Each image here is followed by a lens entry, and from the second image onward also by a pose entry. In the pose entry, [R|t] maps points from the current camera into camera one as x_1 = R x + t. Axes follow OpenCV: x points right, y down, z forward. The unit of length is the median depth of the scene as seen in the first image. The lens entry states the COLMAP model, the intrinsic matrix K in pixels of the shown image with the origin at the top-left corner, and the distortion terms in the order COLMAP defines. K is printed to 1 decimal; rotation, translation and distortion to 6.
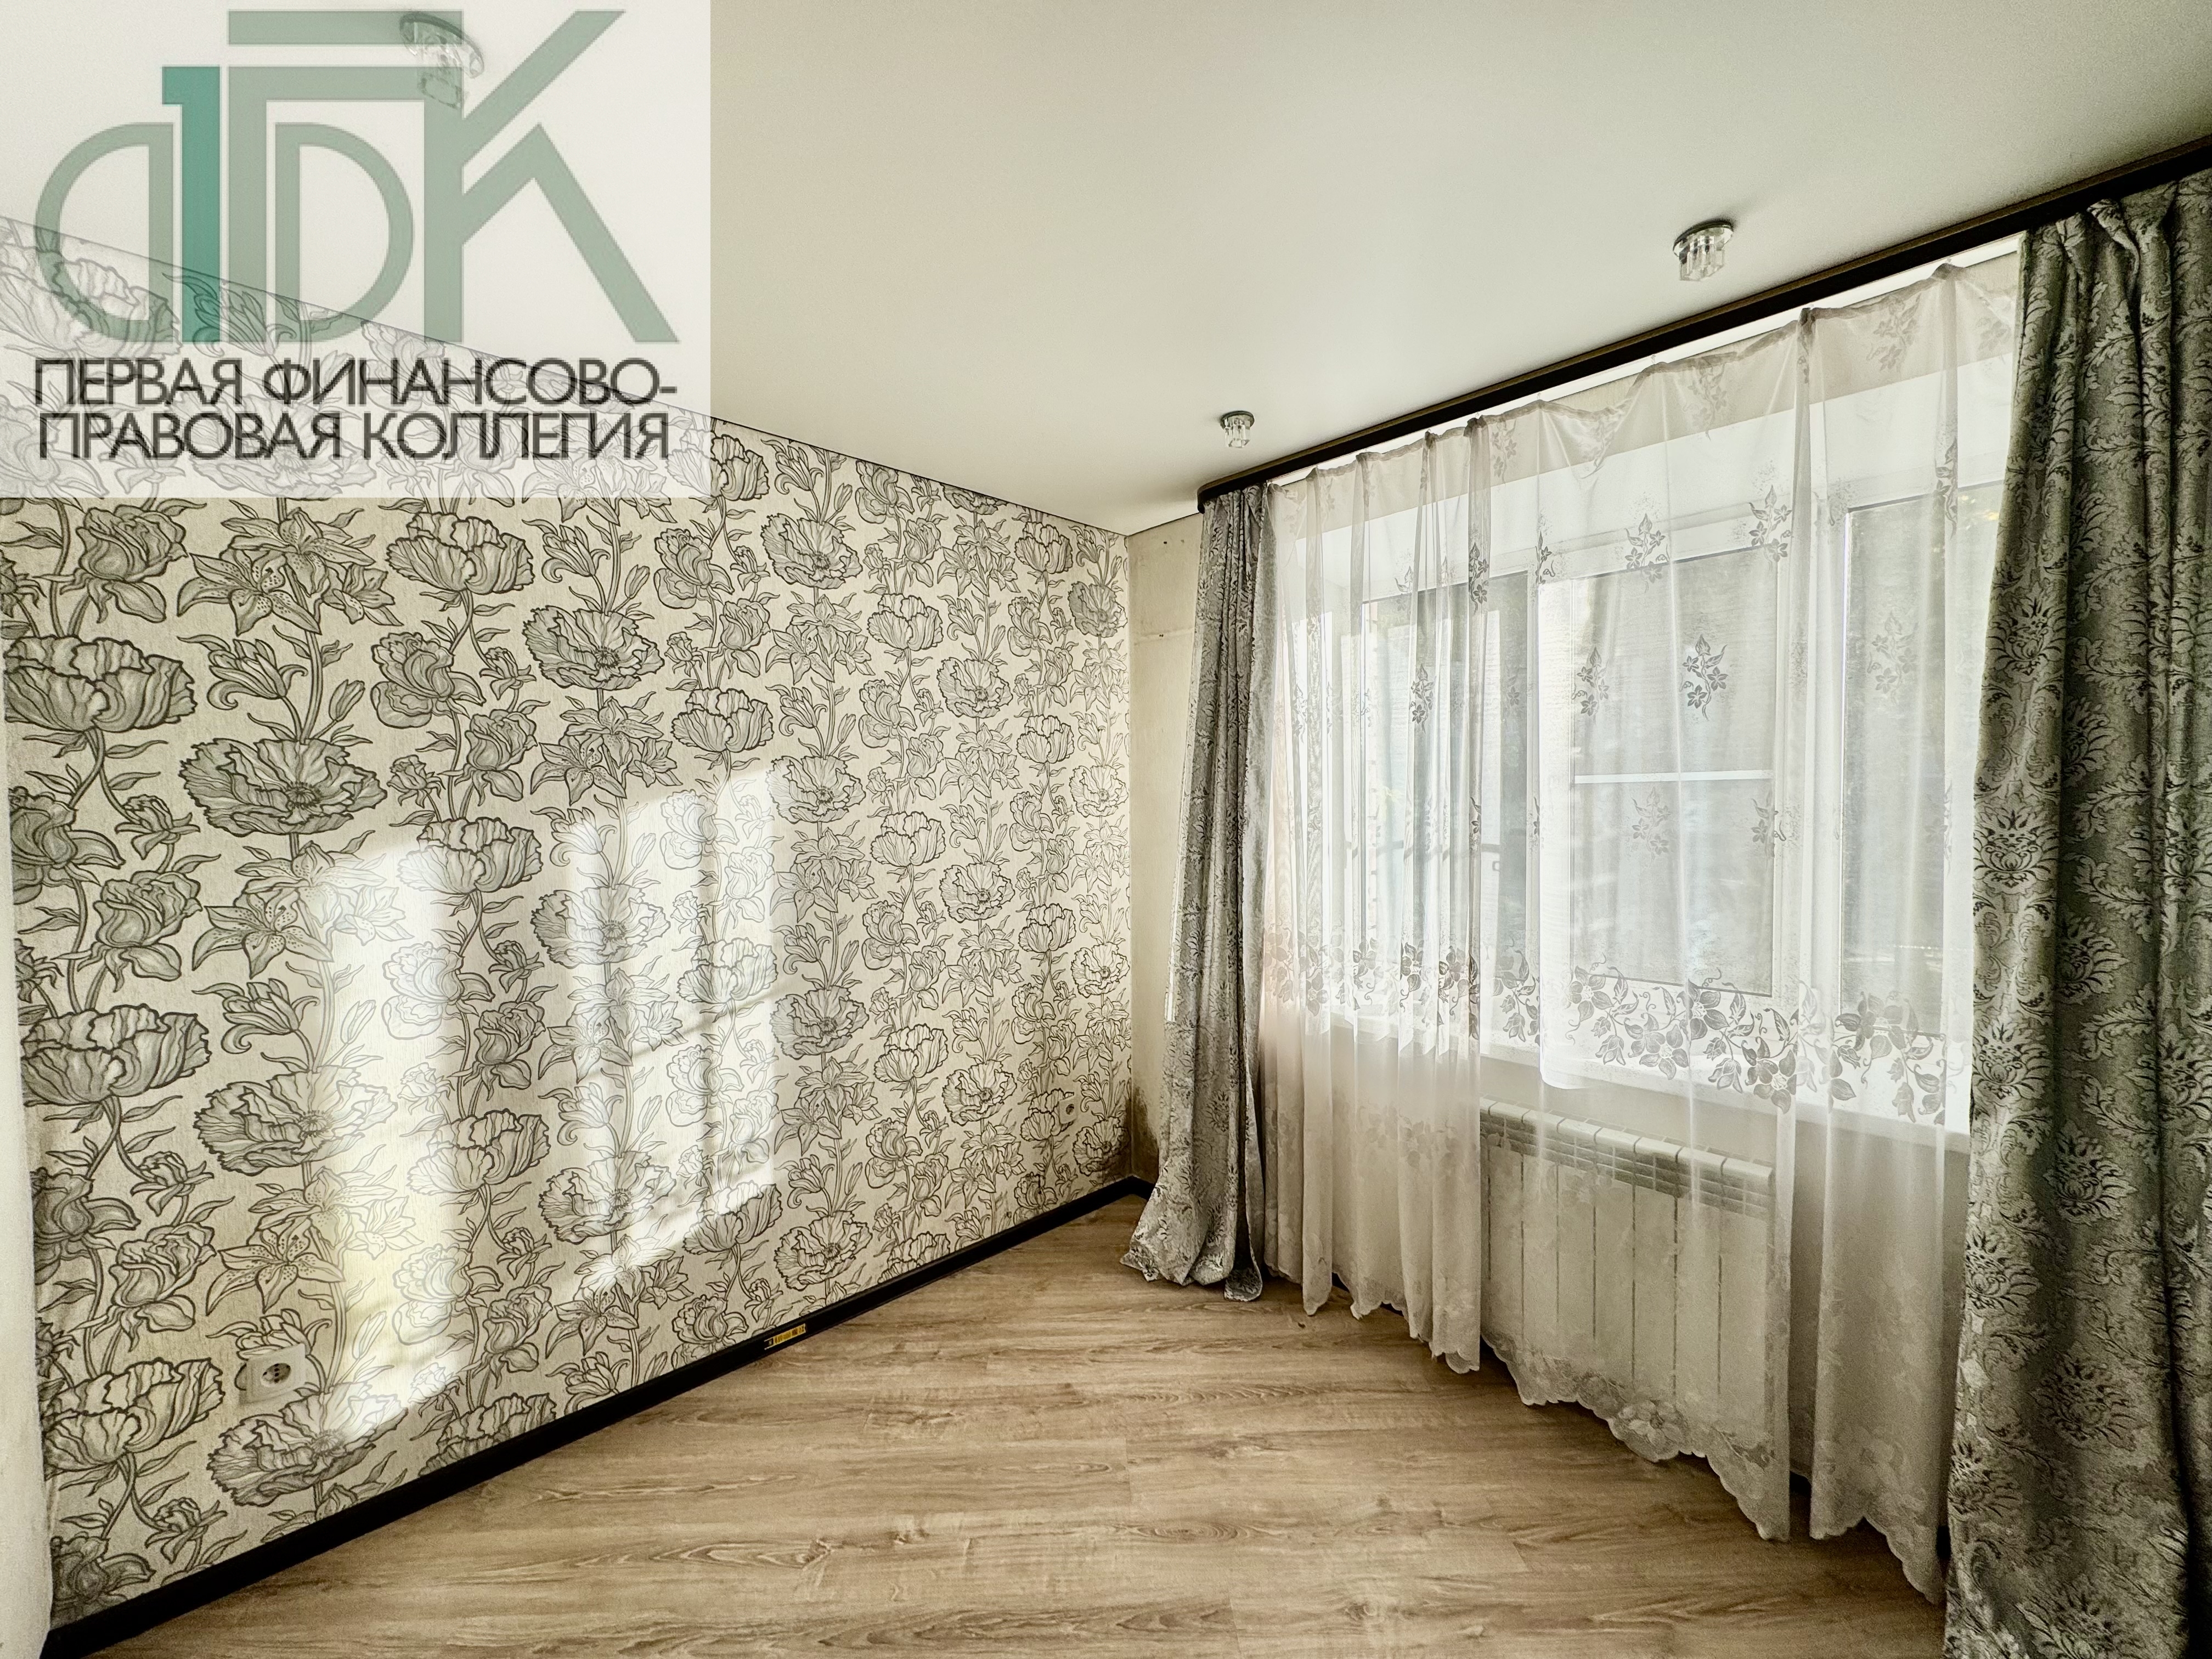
lens RADIAL K [[886.8, 0, 1102.7], [0, 886.8, 824.2], [0, 0, 1]] dist [-0.001780, 0.000844]
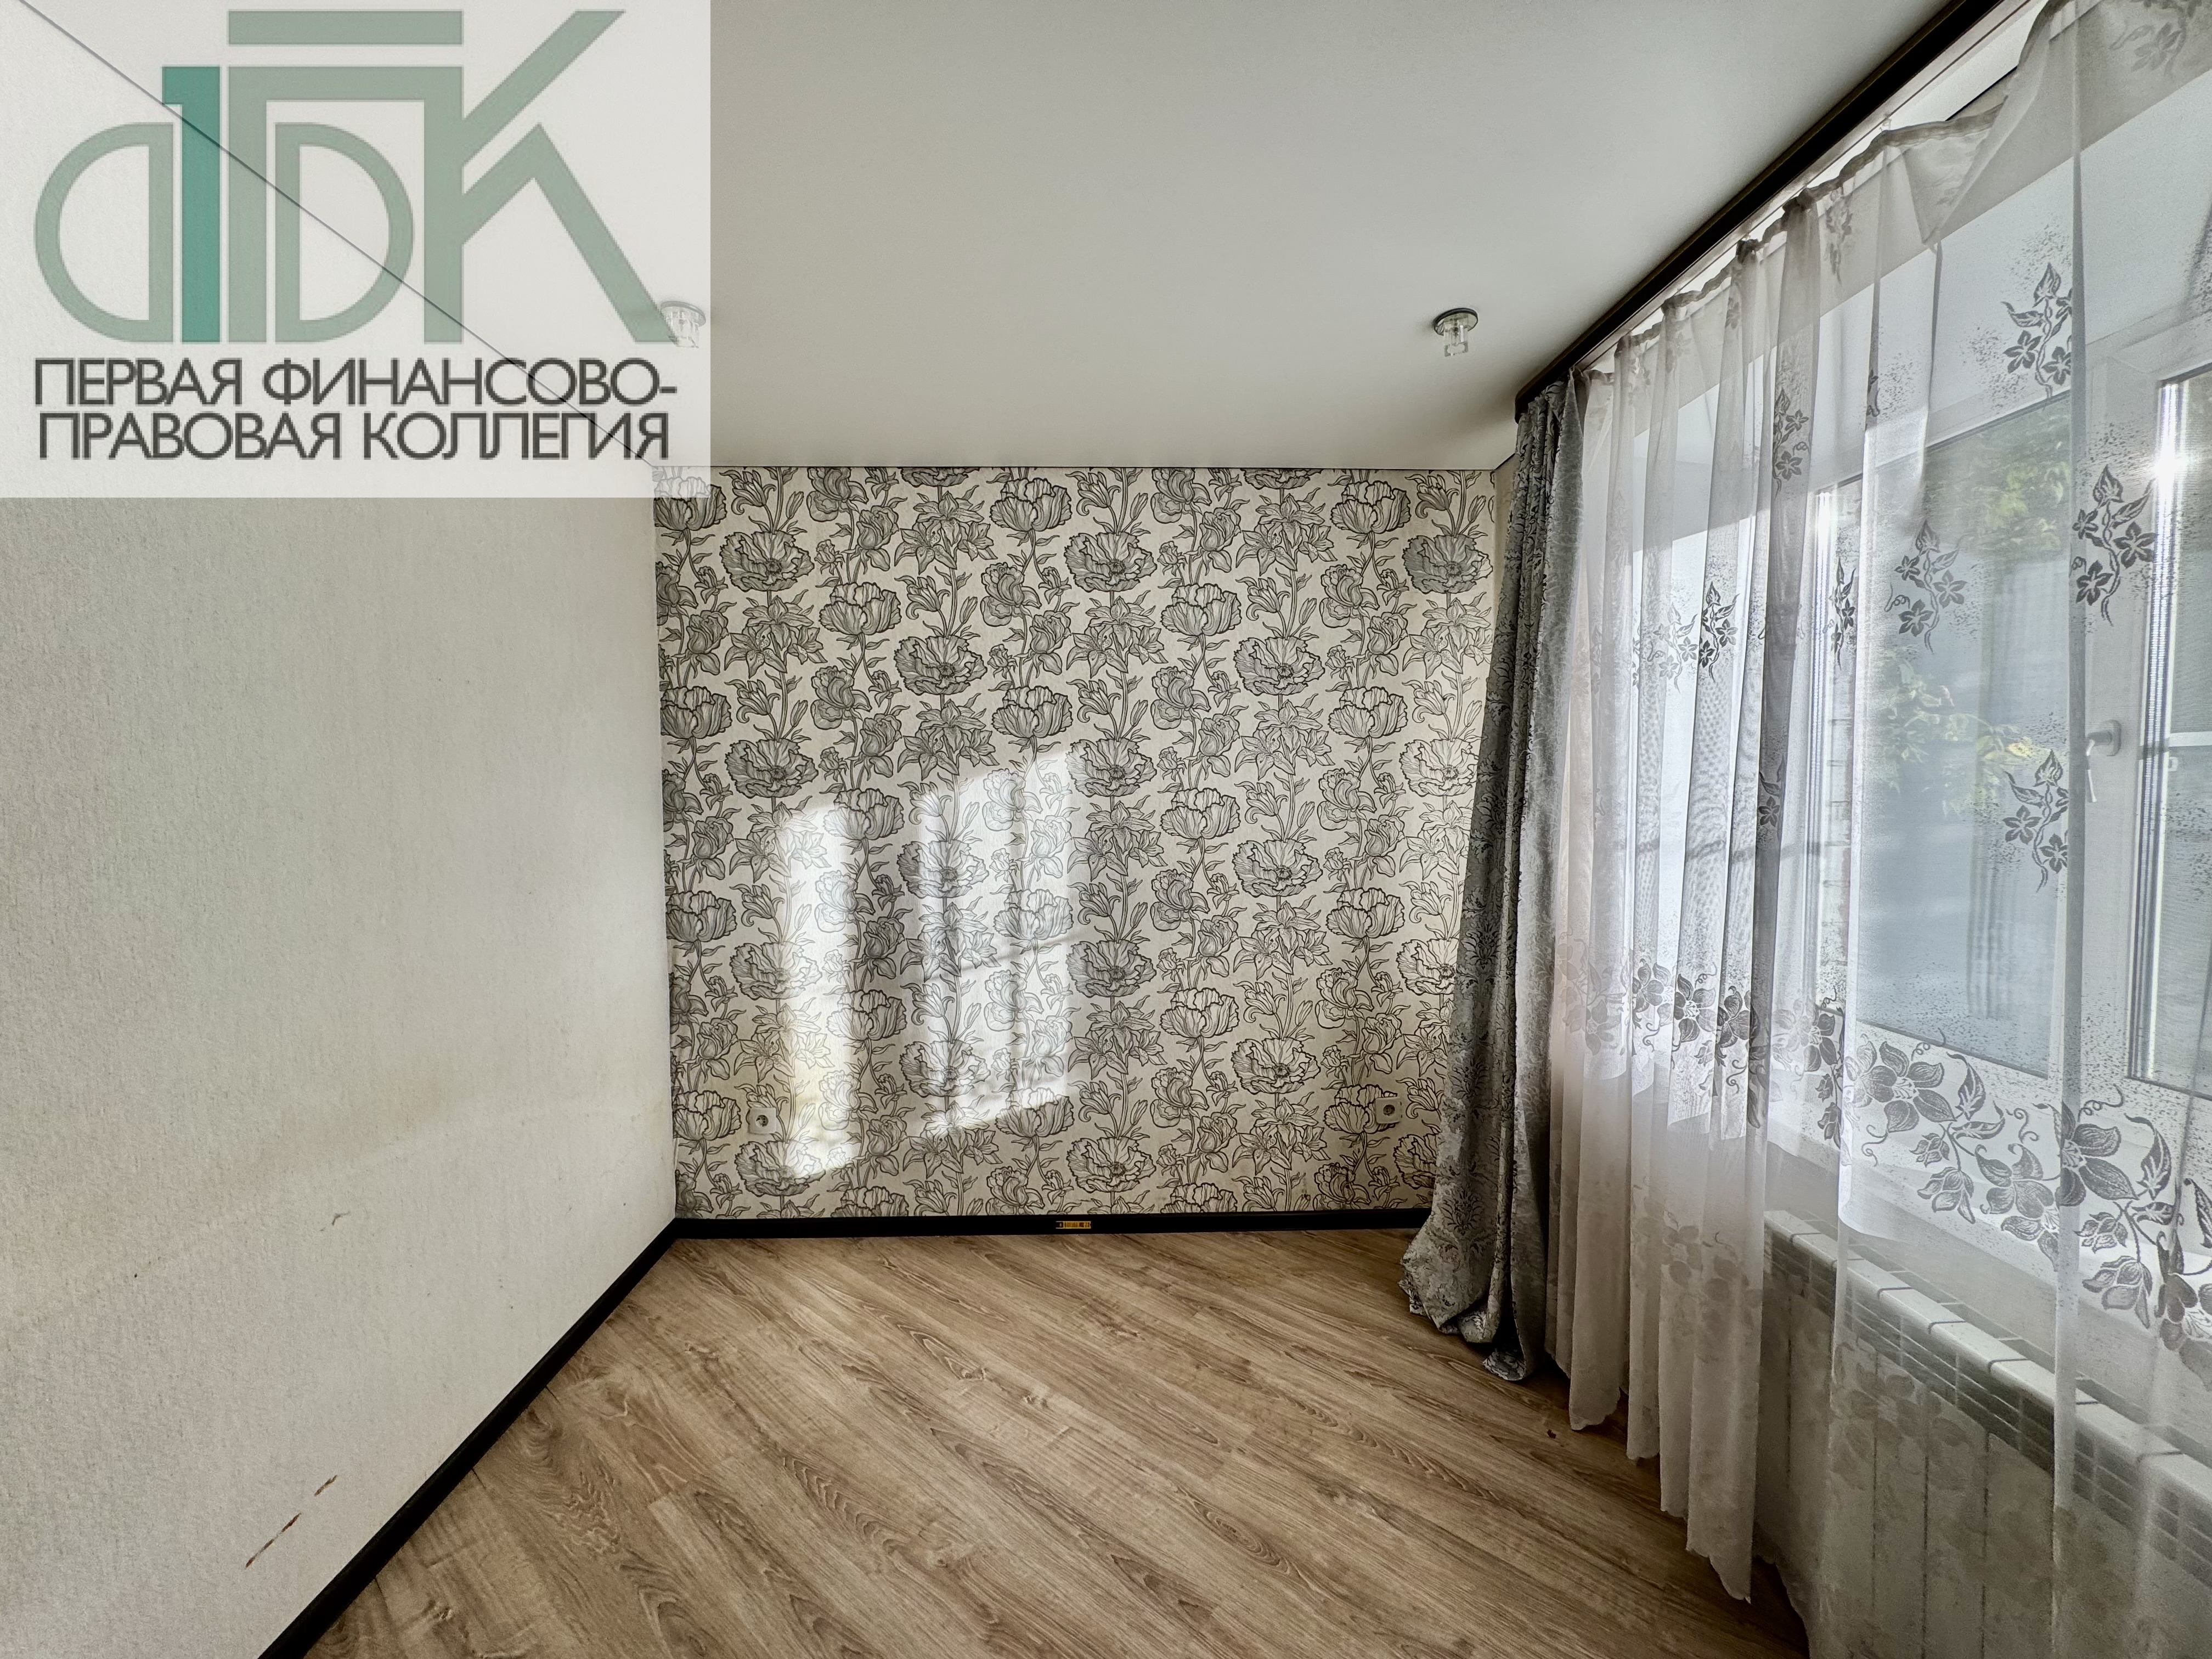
lens RADIAL K [[886.8, 0, 1102.7], [0, 886.8, 824.2], [0, 0, 1]] dist [-0.001780, 0.000844]
pose [[0.738364, 0.035014, -0.673493, 0.513392], [-0.020053, 0.999350, 0.029970, -0.000305], [0.674104, -0.008623, 0.738586, 0.162922]]
